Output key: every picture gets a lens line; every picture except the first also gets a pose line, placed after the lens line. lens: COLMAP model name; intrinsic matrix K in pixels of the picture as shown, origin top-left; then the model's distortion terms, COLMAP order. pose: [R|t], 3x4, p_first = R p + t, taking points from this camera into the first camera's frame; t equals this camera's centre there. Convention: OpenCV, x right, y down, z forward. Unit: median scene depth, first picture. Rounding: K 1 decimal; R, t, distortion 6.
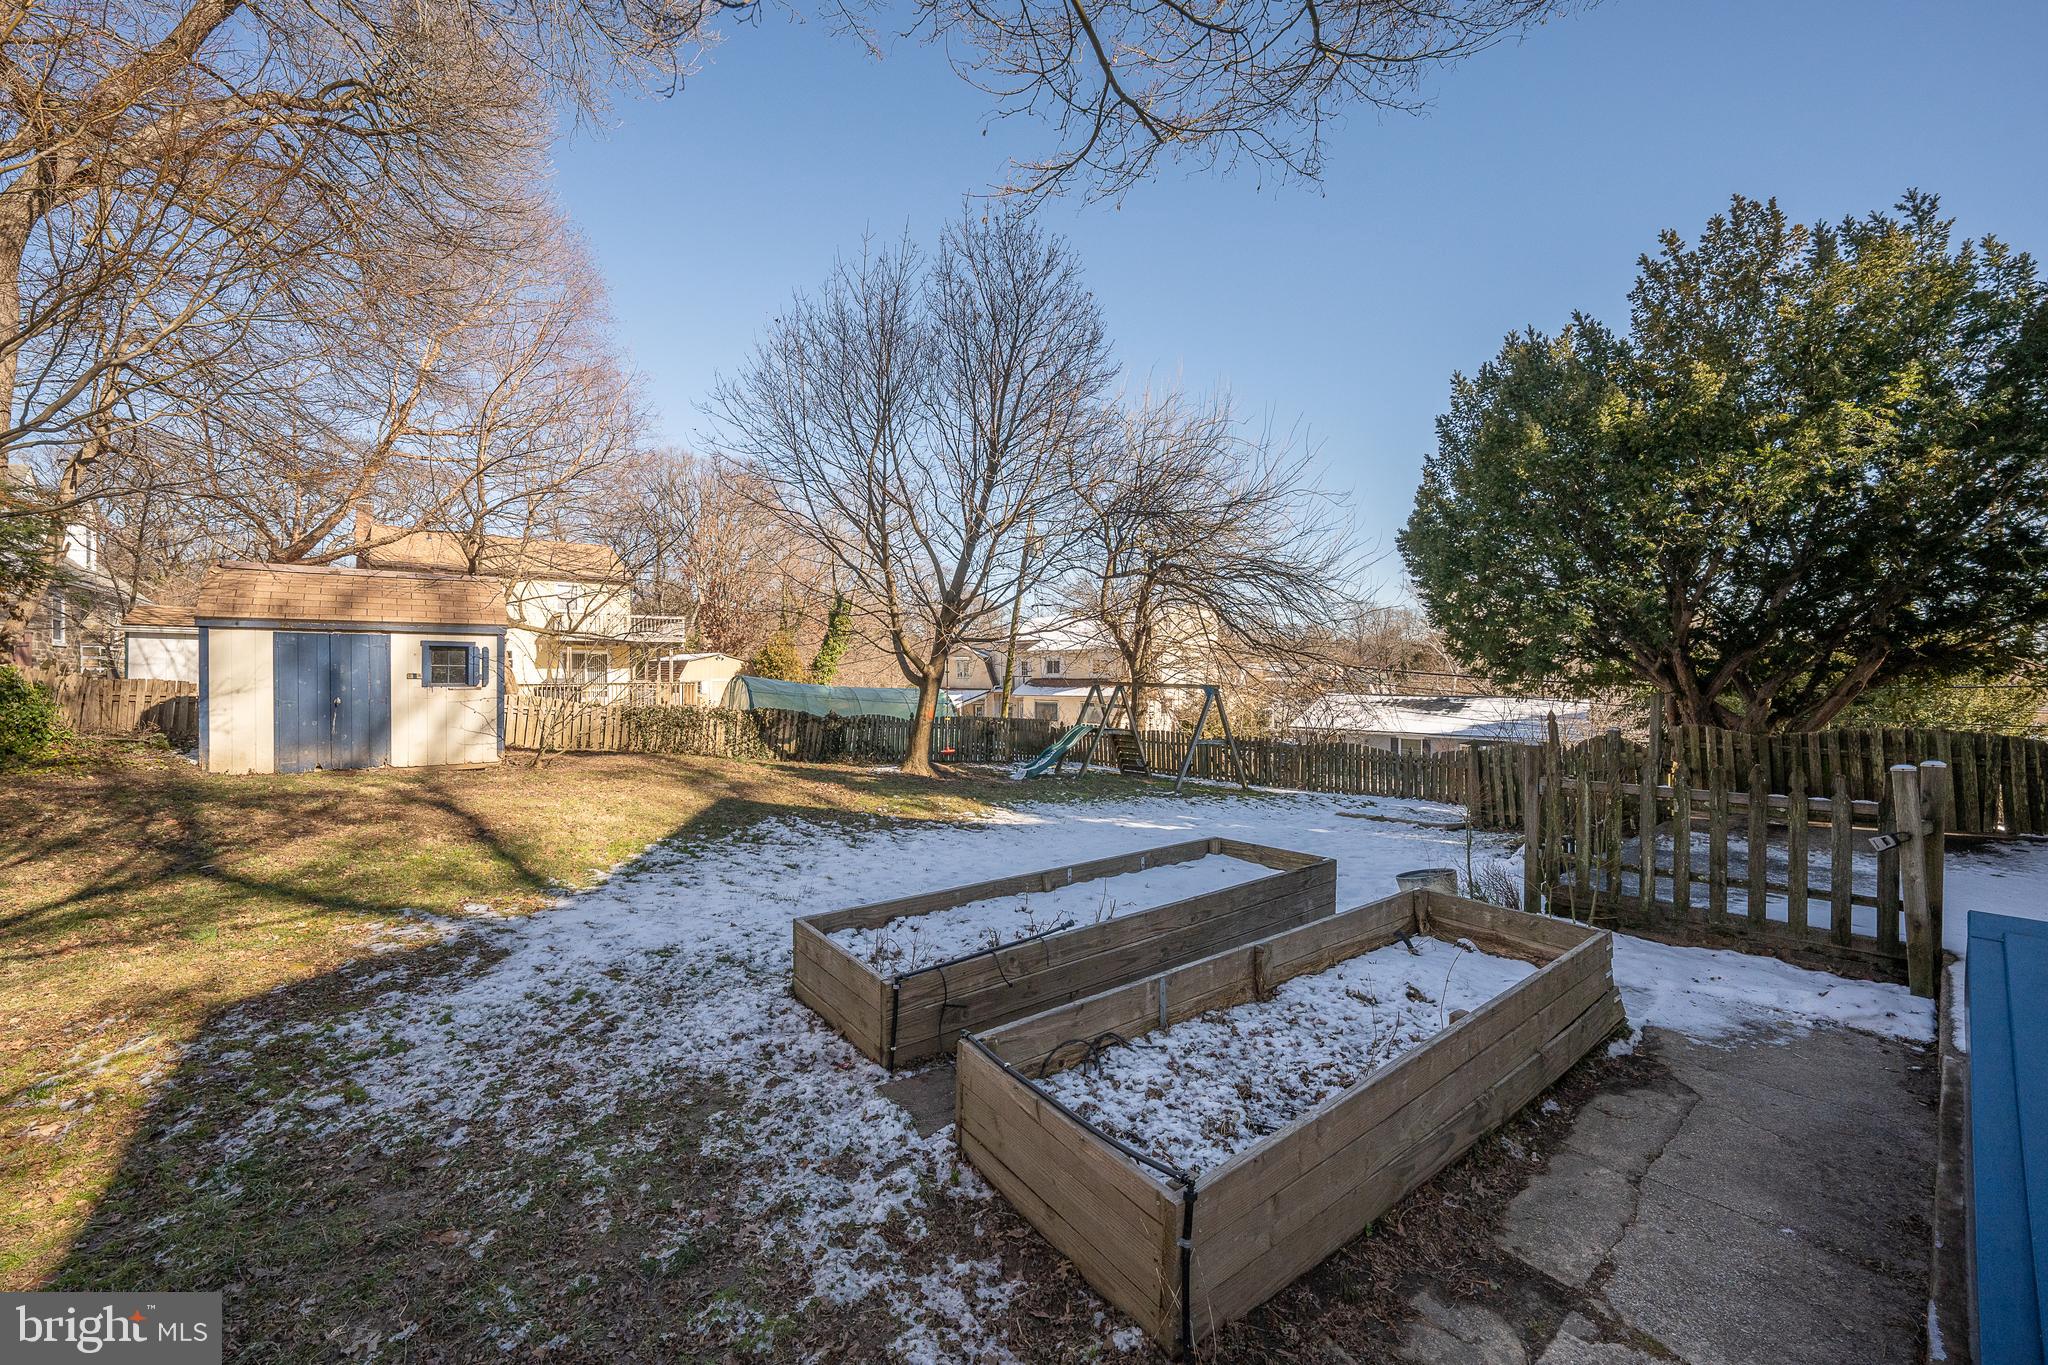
lens RADIAL K [[802.8, 0, 1025.3], [0, 802.8, 671.4], [0, 0, 1]] dist [-0.000821, 0.000174]
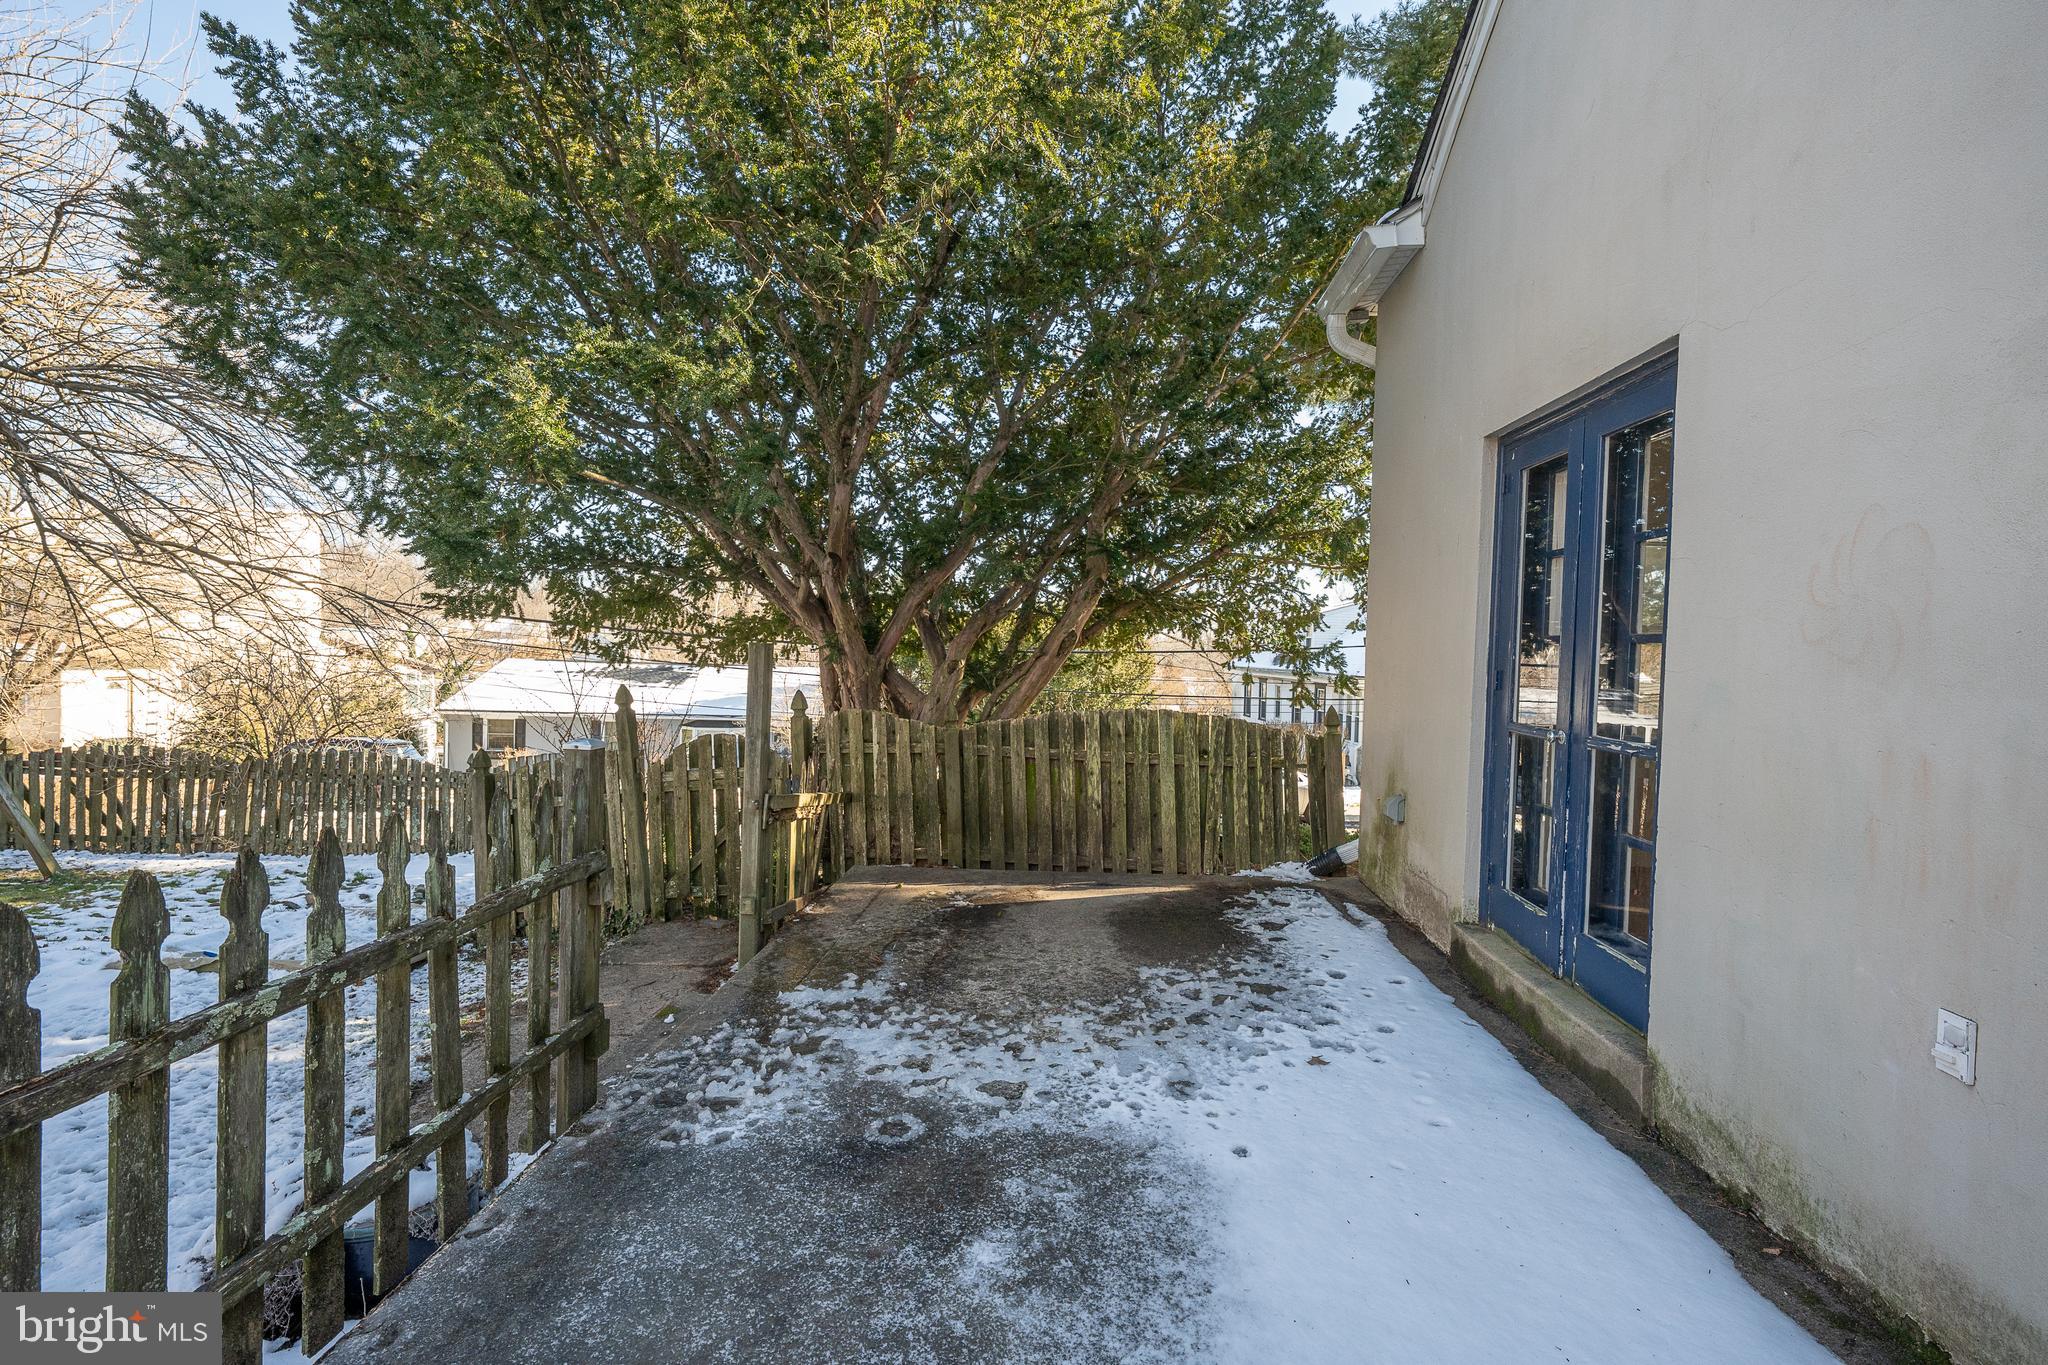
lens RADIAL K [[1000.7, 0, 1024.0], [0, 1000.7, 682.5], [0, 0, 1]] dist [0.000032, -0.000007]
pose [[0.698880, -0.006330, 0.715211, 0.447595], [-0.028355, 0.998929, 0.036549, 0.021942], [-0.714677, -0.045823, 0.697952, 0.470185]]
